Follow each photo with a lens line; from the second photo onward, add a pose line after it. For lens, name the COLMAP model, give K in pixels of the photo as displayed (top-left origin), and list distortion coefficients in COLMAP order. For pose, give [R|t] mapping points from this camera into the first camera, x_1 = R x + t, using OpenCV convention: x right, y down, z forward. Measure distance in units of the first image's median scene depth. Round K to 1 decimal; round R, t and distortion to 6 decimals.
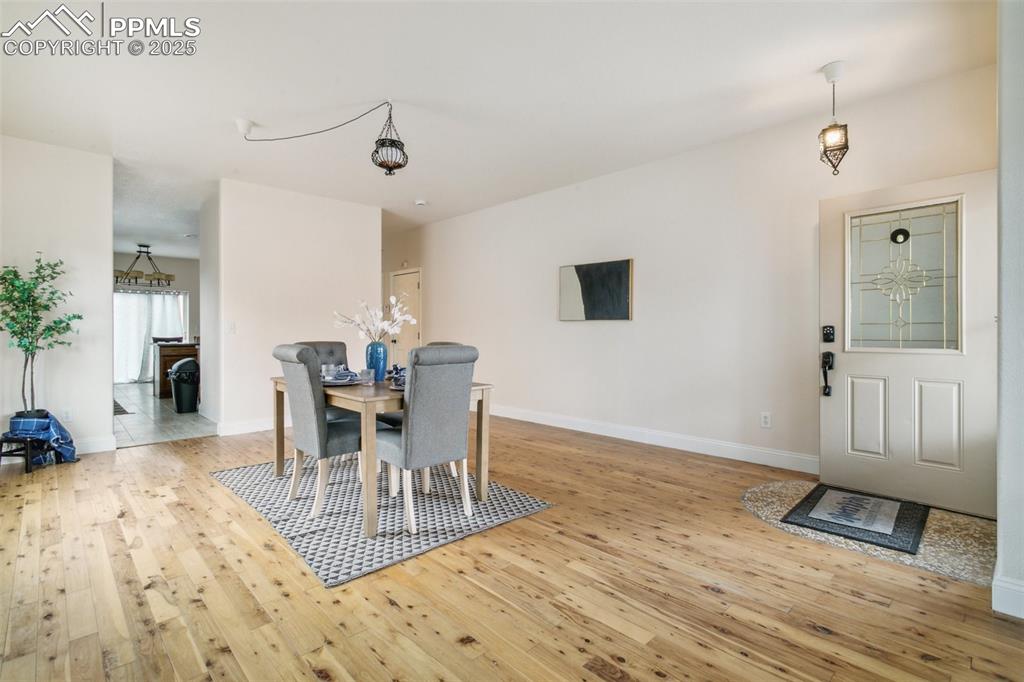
lens RADIAL K [[487.5, 0, 504.2], [0, 487.5, 329.4], [0, 0, 1]] dist [0.001107, 0.000493]
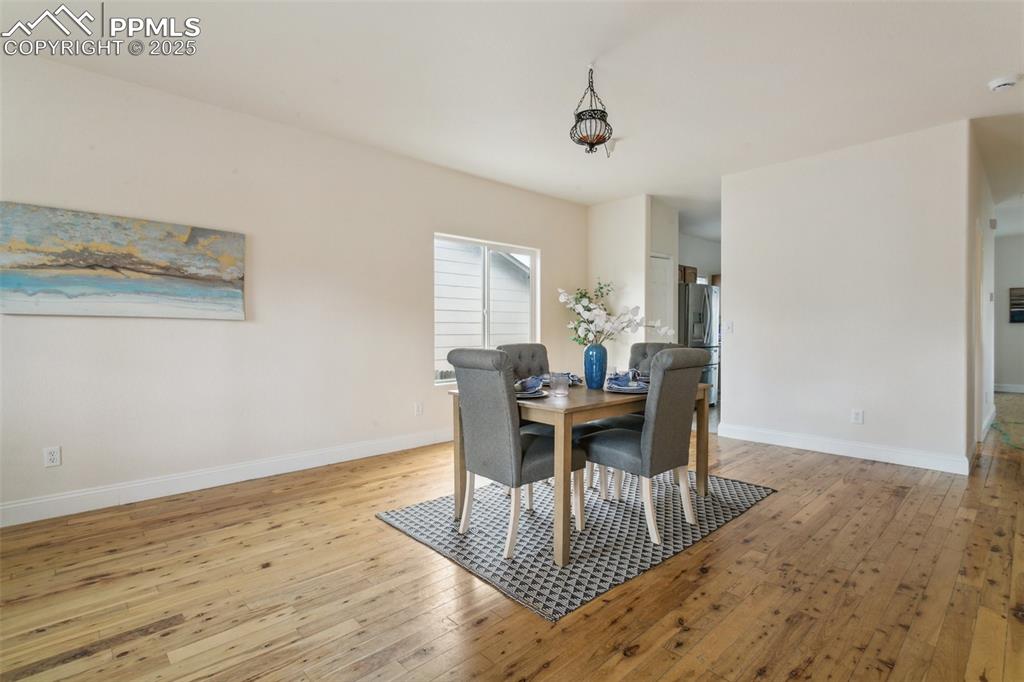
lens RADIAL K [[487.5, 0, 504.2], [0, 487.5, 329.4], [0, 0, 1]] dist [0.001107, 0.000493]
pose [[-0.018685, -0.000484, -0.999825, 0.631962], [0.003947, 0.999992, -0.000557, -0.000894], [0.999818, -0.003957, -0.018683, 0.854790]]
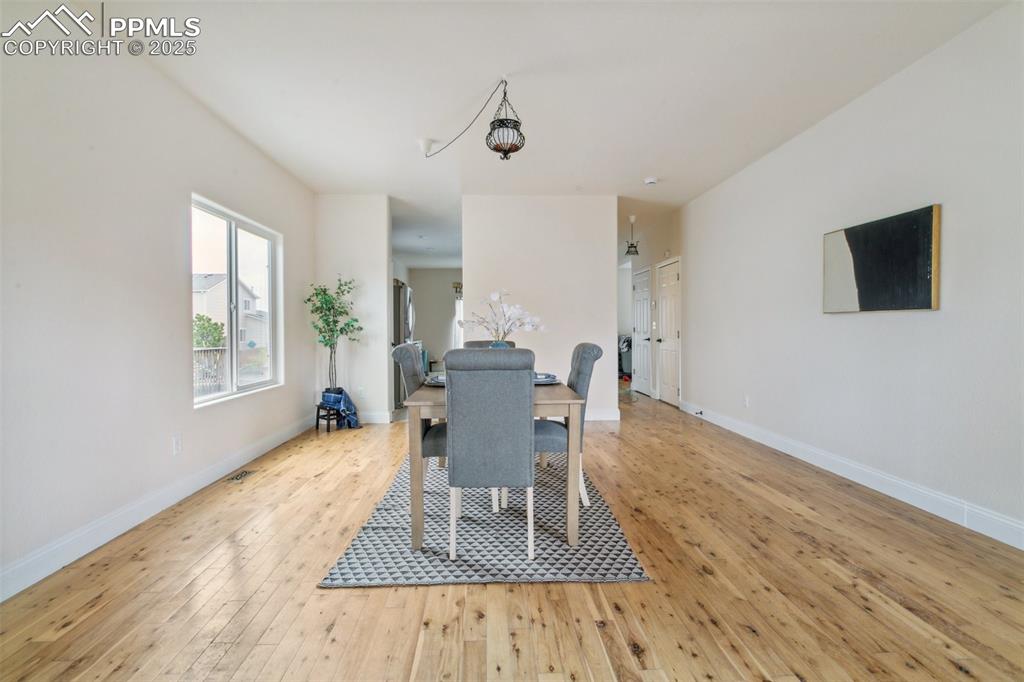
lens RADIAL K [[486.8, 0, 503.7], [0, 486.8, 332.7], [0, 0, 1]] dist [0.001635, 0.000761]
pose [[0.751207, 0.000428, -0.660066, 0.361733], [0.007742, 0.999925, 0.009459, -0.001339], [0.660021, -0.012216, 0.751148, 0.308944]]
